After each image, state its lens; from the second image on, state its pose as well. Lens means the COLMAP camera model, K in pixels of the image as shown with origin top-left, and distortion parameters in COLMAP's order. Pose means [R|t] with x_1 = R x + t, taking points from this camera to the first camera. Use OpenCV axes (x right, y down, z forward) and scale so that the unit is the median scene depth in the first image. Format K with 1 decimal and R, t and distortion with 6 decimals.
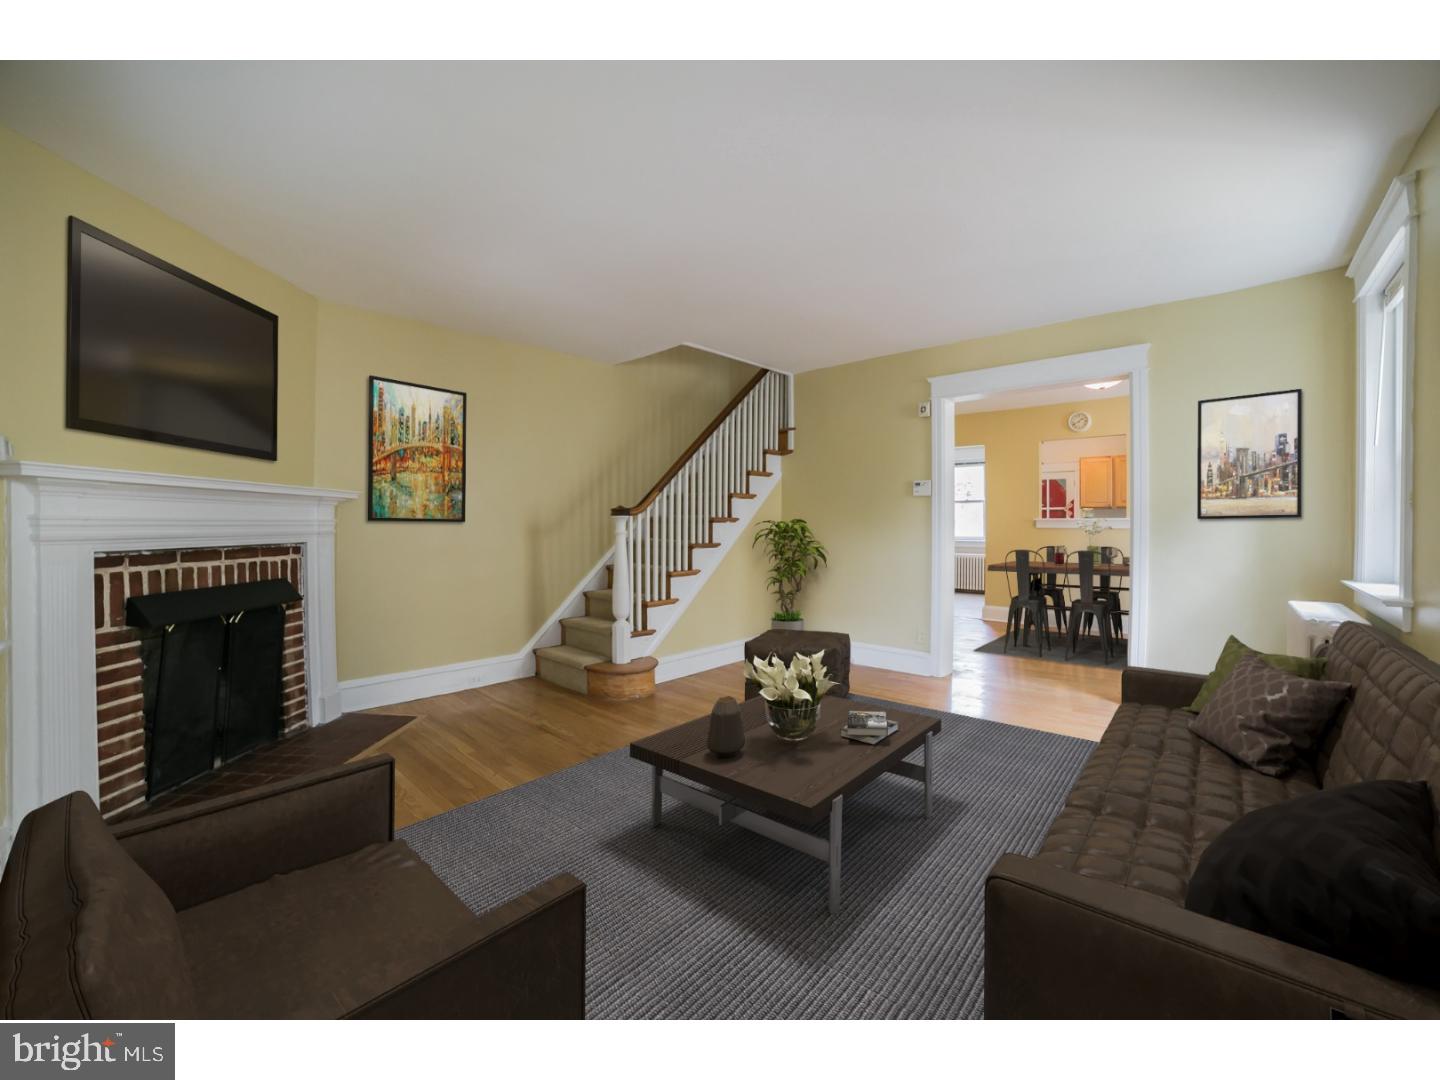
lens RADIAL K [[585.4, 0, 726.4], [0, 585.4, 535.2], [0, 0, 1]] dist [-0.104847, 0.039367]
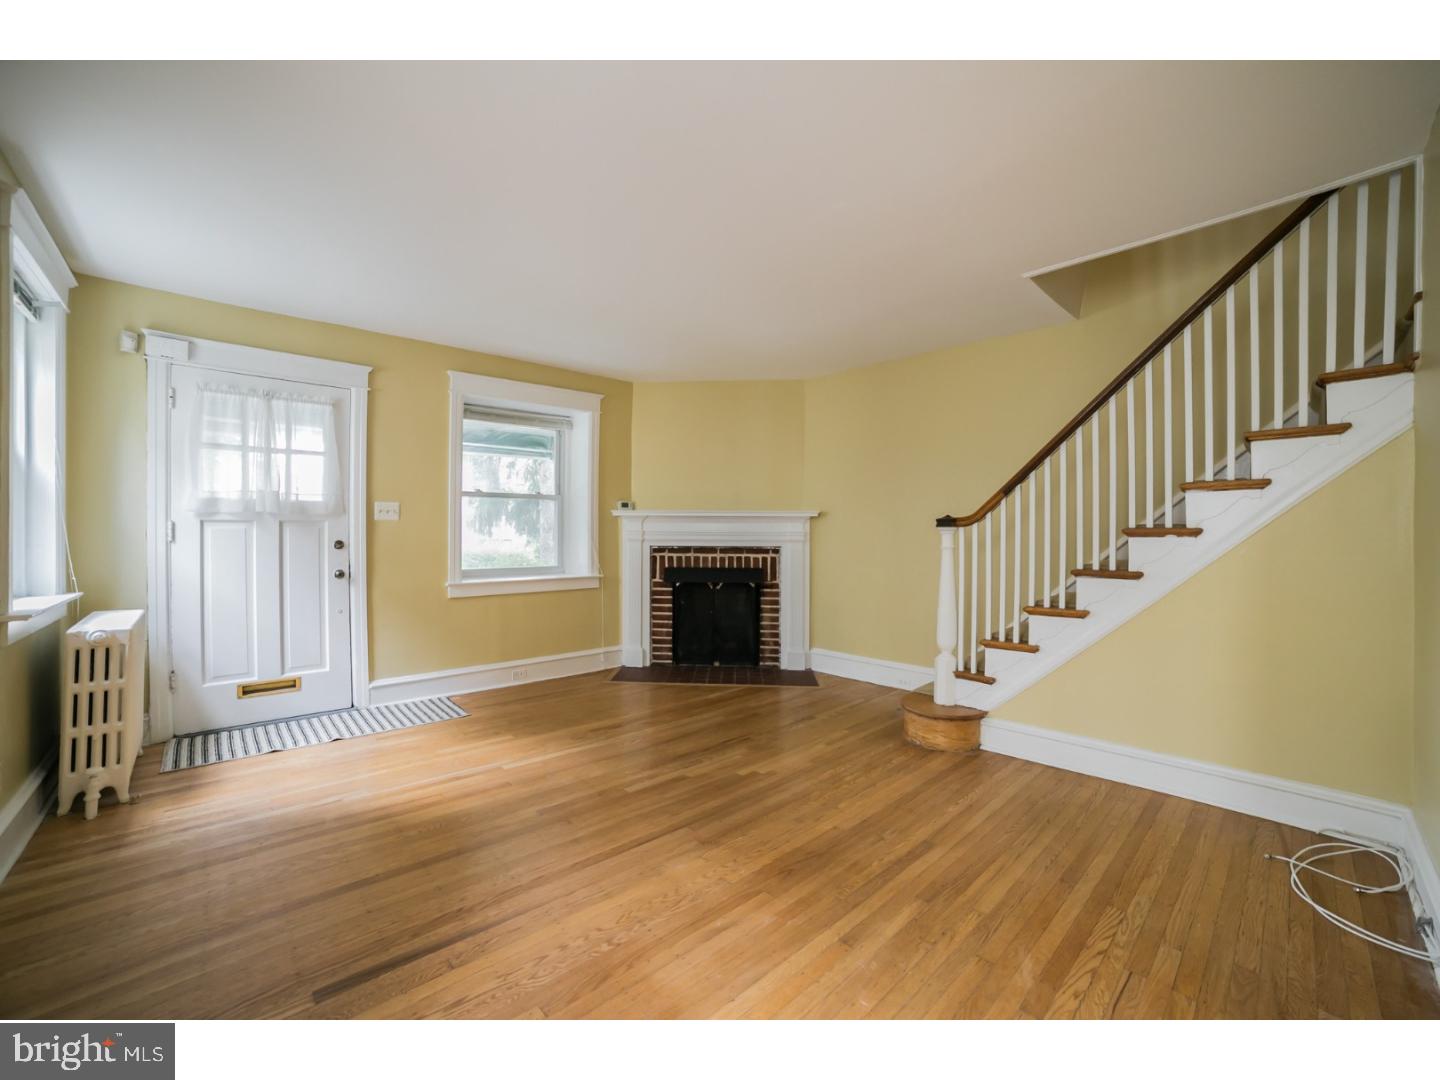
lens RADIAL K [[585.4, 0, 726.4], [0, 585.4, 535.2], [0, 0, 1]] dist [-0.104847, 0.039367]
pose [[-0.061667, 0.005430, -0.998082, 0.944461], [-0.024952, 0.999664, 0.006980, -0.028669], [0.997785, 0.025335, -0.061510, 1.055391]]
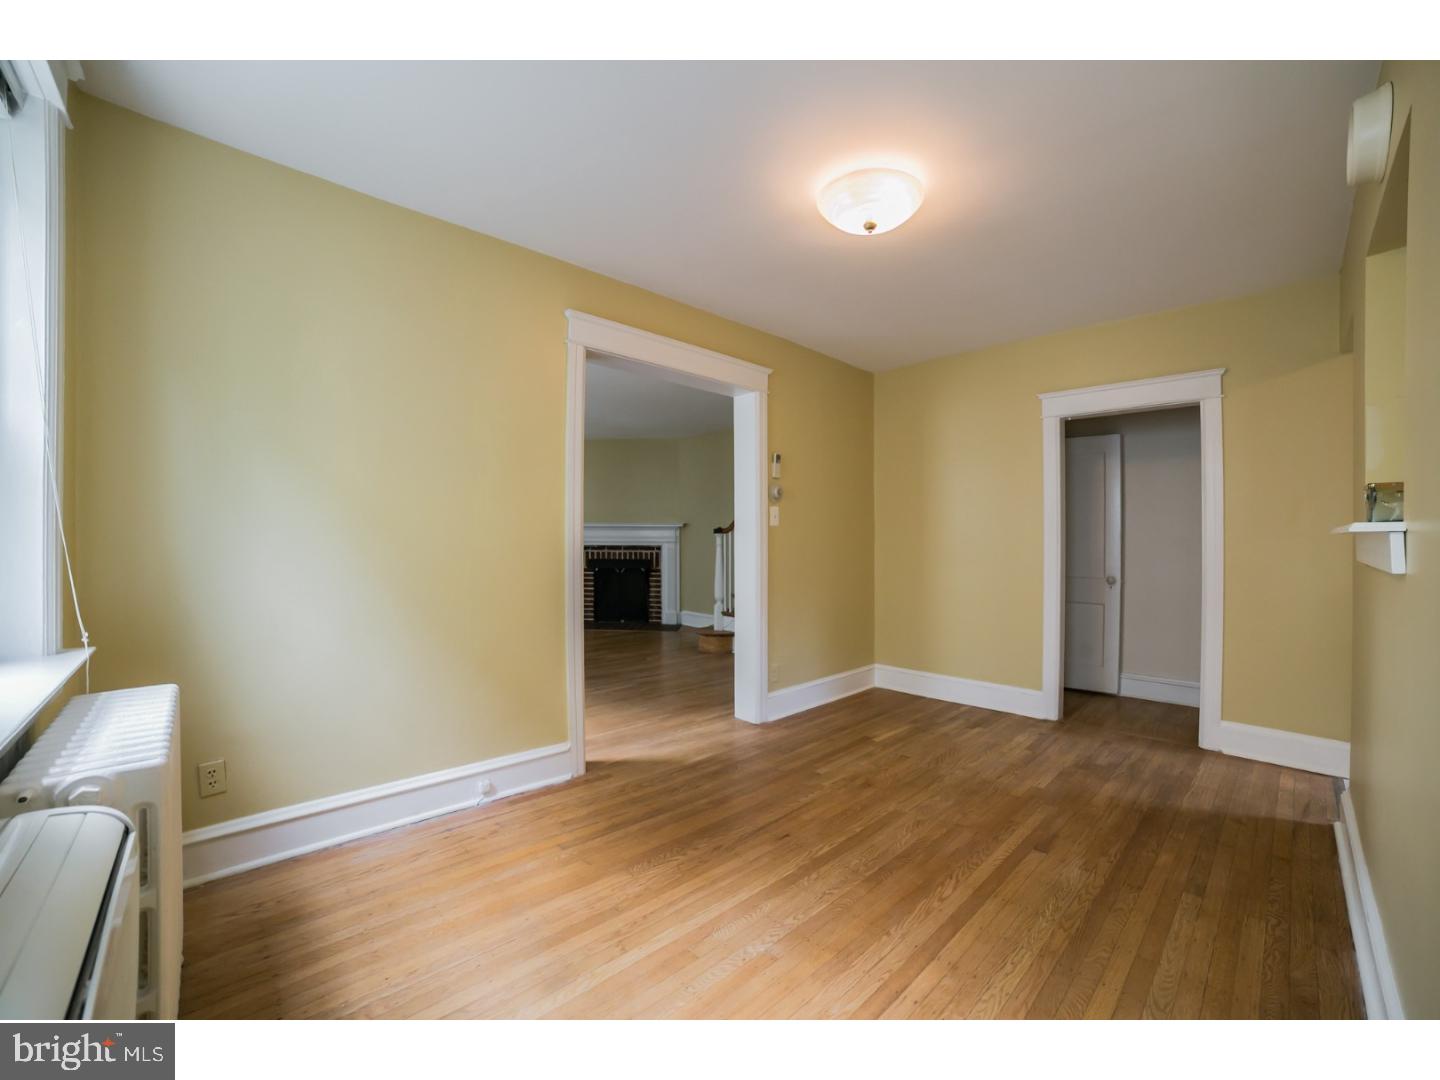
lens RADIAL K [[585.4, 0, 726.4], [0, 585.4, 535.2], [0, 0, 1]] dist [-0.104847, 0.039367]
pose [[-0.068298, -0.002182, -0.997663, 1.926301], [-0.022756, 0.999741, -0.000629, -0.040780], [0.997405, 0.022659, -0.068330, 1.611263]]
